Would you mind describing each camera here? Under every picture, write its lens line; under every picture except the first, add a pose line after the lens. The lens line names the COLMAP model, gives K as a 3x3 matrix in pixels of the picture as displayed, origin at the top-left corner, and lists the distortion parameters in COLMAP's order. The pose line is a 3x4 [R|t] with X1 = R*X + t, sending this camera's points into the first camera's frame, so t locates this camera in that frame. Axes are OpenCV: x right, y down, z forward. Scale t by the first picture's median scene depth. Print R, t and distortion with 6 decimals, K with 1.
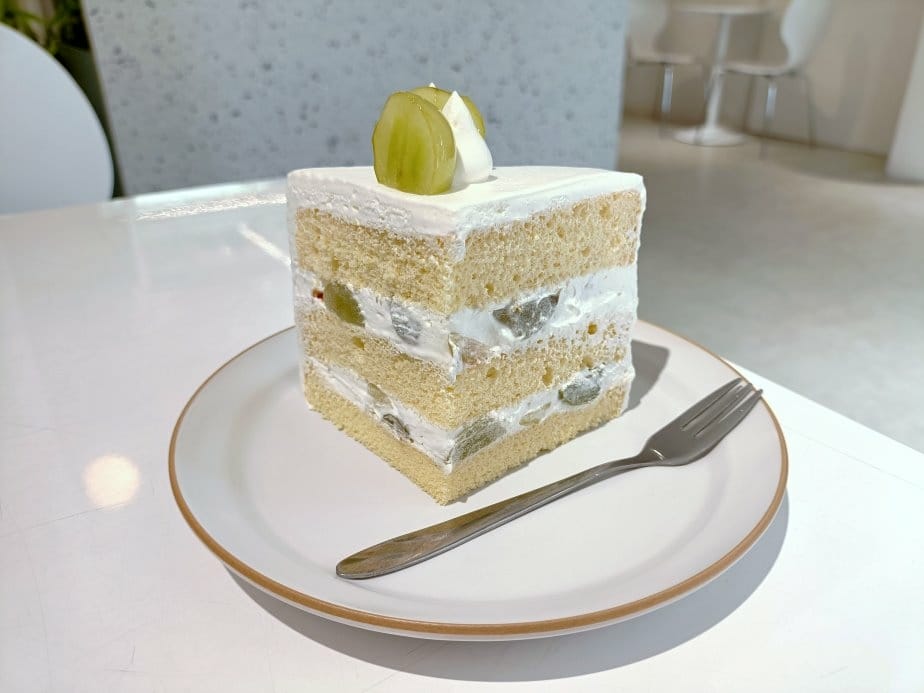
lens RADIAL K [[713.9, 0, 462.0], [0, 713.9, 346.5], [0, 0, 1]] dist [0.004165, -0.047369]
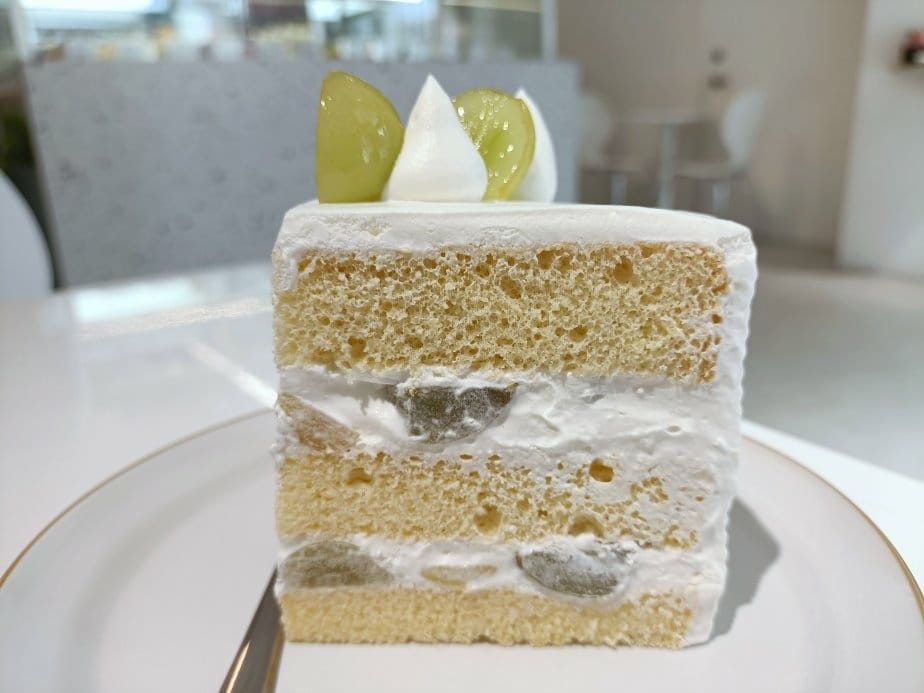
lens RADIAL K [[713.9, 0, 462.0], [0, 713.9, 346.5], [0, 0, 1]] dist [0.004165, -0.047369]
pose [[0.745410, 0.172575, -0.643880, 0.493504], [-0.274076, 0.959832, -0.060036, -0.061518], [0.607656, 0.221223, 0.762768, 0.499187]]
